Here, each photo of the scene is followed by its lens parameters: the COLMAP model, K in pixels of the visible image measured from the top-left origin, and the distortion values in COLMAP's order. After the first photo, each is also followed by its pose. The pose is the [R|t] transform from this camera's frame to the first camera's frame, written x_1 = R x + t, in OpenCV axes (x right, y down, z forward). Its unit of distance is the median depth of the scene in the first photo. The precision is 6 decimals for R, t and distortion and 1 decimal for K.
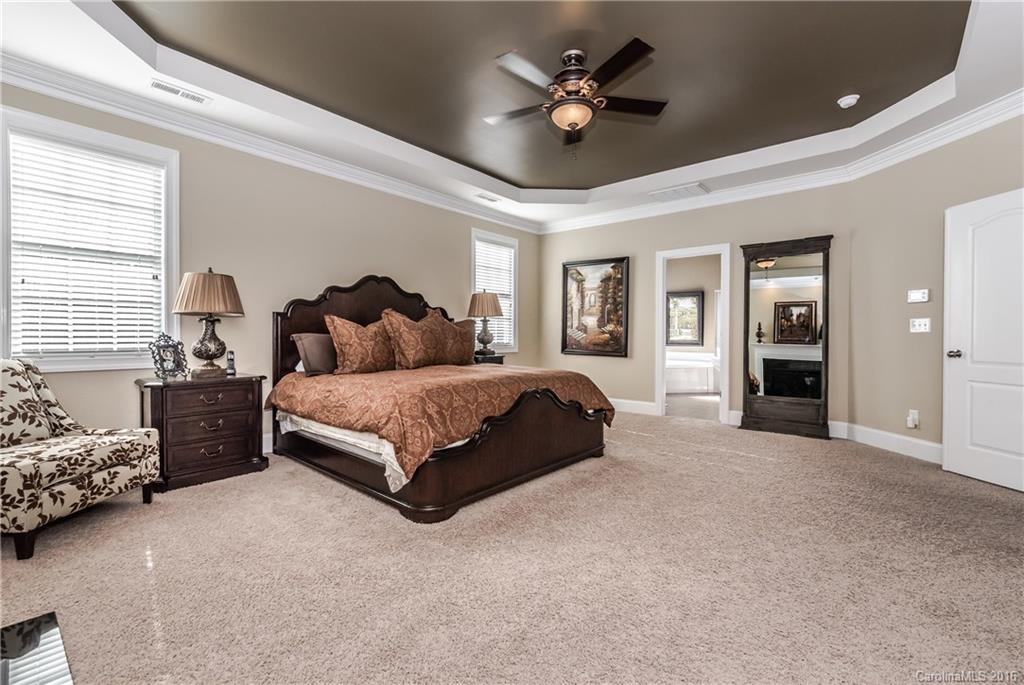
lens RADIAL K [[448.9, 0, 512.3], [0, 448.9, 339.0], [0, 0, 1]] dist [-0.008205, -0.000002]
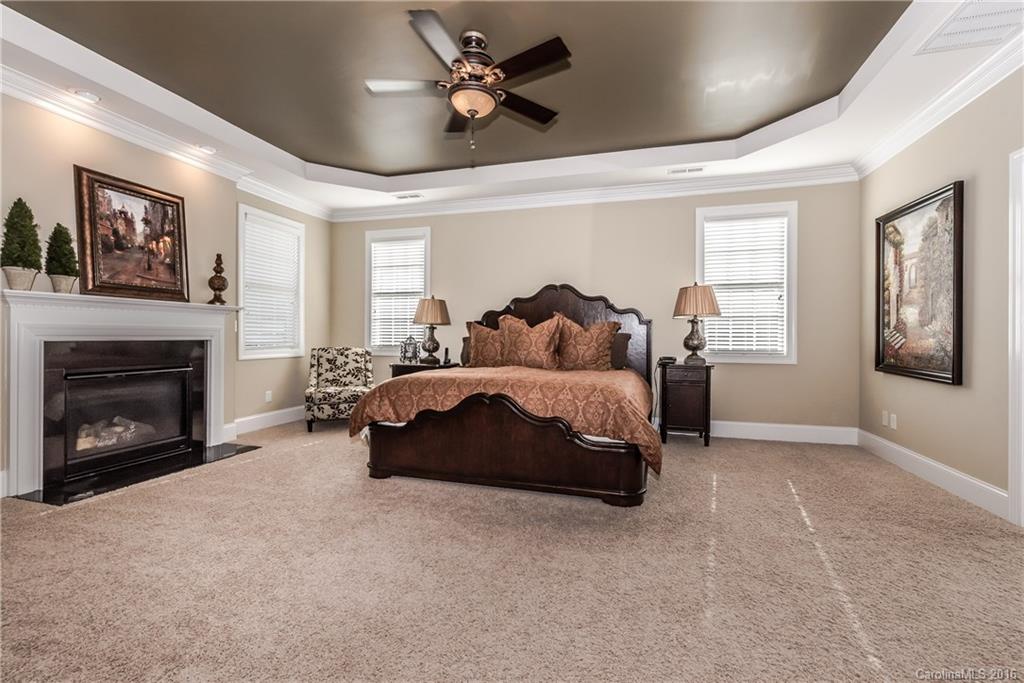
lens RADIAL K [[446.5, 0, 511.8], [0, 446.5, 337.3], [0, 0, 1]] dist [0.005888, -0.002162]
pose [[0.397698, 0.001577, -0.917515, 0.944083], [-0.012681, 0.999912, -0.003778, -0.007566], [0.917429, 0.013137, 0.397683, 0.652343]]
